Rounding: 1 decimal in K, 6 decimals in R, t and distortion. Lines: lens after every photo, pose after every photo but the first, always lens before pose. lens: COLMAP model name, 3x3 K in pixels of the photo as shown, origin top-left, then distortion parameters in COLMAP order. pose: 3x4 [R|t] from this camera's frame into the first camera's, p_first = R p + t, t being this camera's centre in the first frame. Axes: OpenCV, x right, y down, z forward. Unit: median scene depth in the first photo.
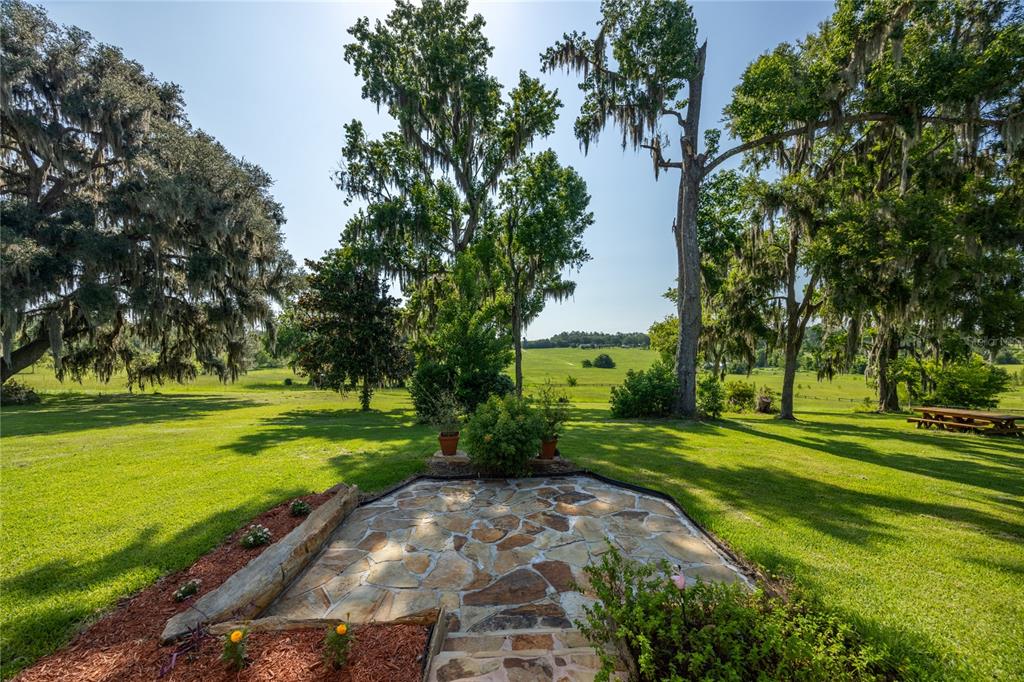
lens RADIAL K [[388.7, 0, 514.1], [0, 388.7, 340.5], [0, 0, 1]] dist [-0.001679, -0.000040]
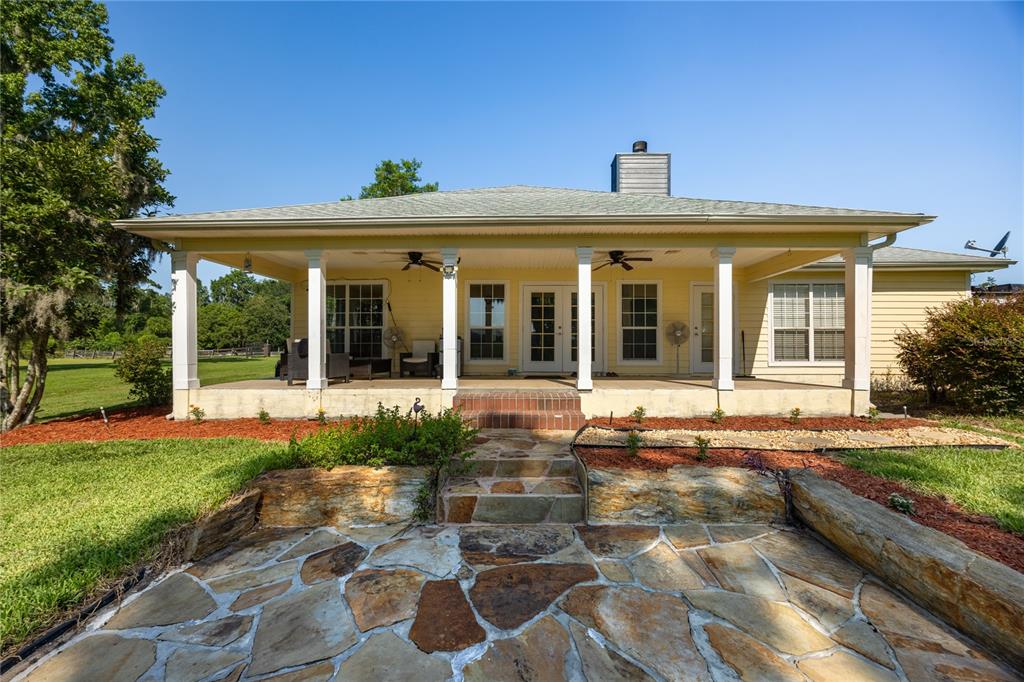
lens RADIAL K [[394.0, 0, 514.6], [0, 394.0, 343.4], [0, 0, 1]] dist [-0.006001, 0.000473]
pose [[-0.999814, 0.012816, 0.014381, 0.000269], [0.012407, 0.999526, -0.028193, 0.058943], [-0.014736, -0.028009, -0.999499, 0.372936]]
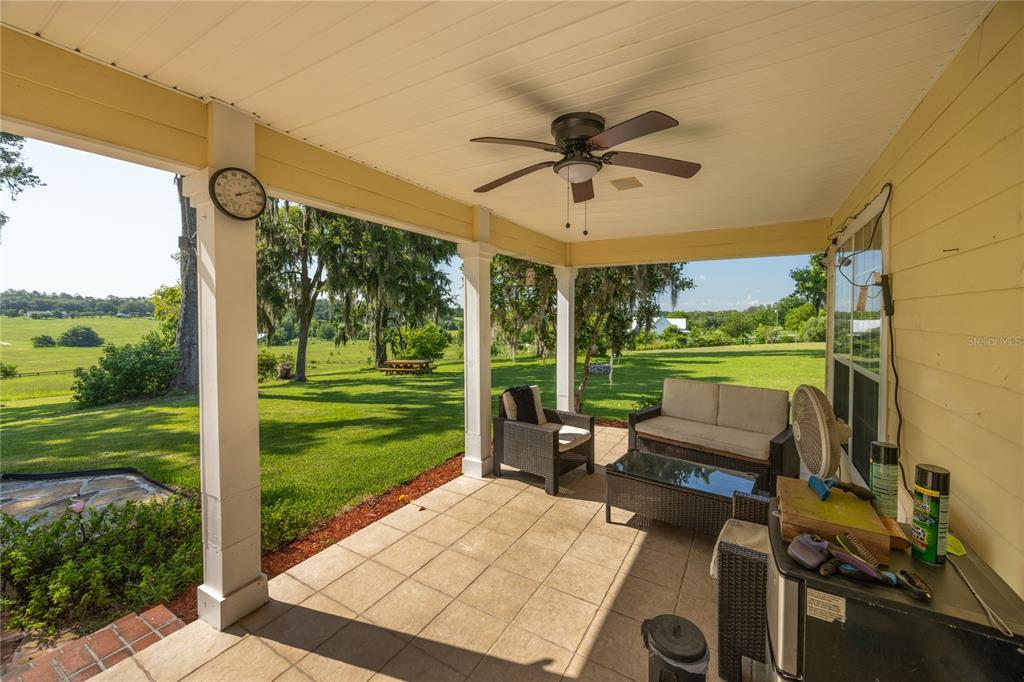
lens RADIAL K [[404.1, 0, 509.1], [0, 404.1, 324.1], [0, 0, 1]] dist [-0.000246, -0.000026]
pose [[0.506675, -0.006218, 0.862115, 0.003716], [-0.022262, 0.999546, 0.020292, -0.000100], [-0.861850, -0.029474, 0.506306, -0.109096]]
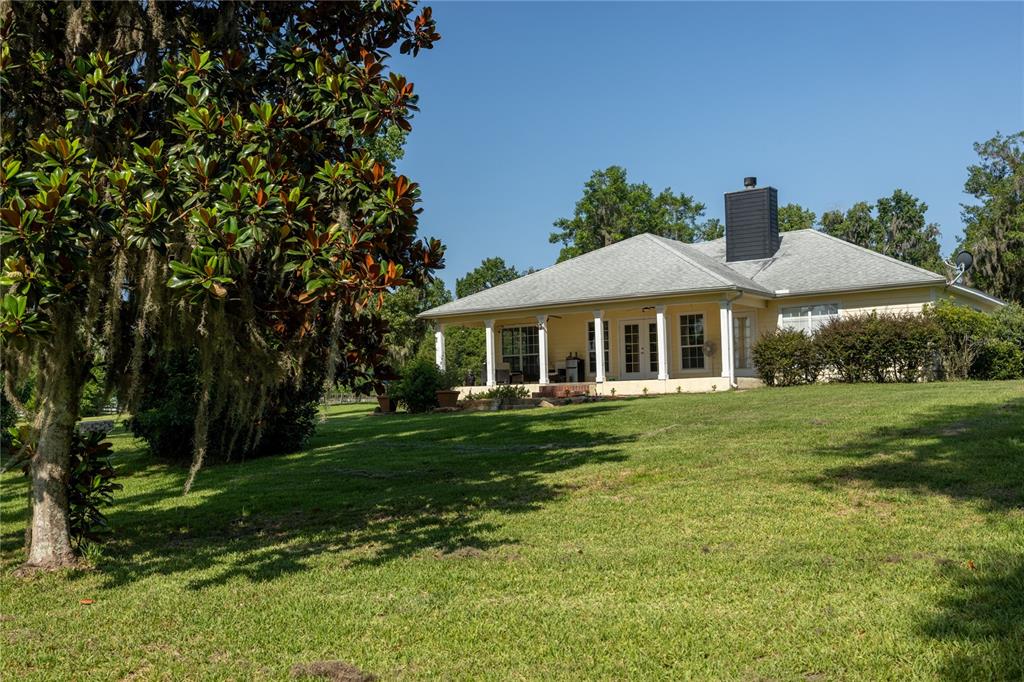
lens RADIAL K [[1024.0, 0, 512.9], [0, 1024.0, 362.7], [0, 0, 1]] dist [-0.014510, -0.015720]
pose [[-0.811375, 0.051823, 0.582225, -1.002957], [0.024855, 0.998220, -0.054213, 0.152149], [-0.583998, -0.029516, -0.811218, 1.597013]]
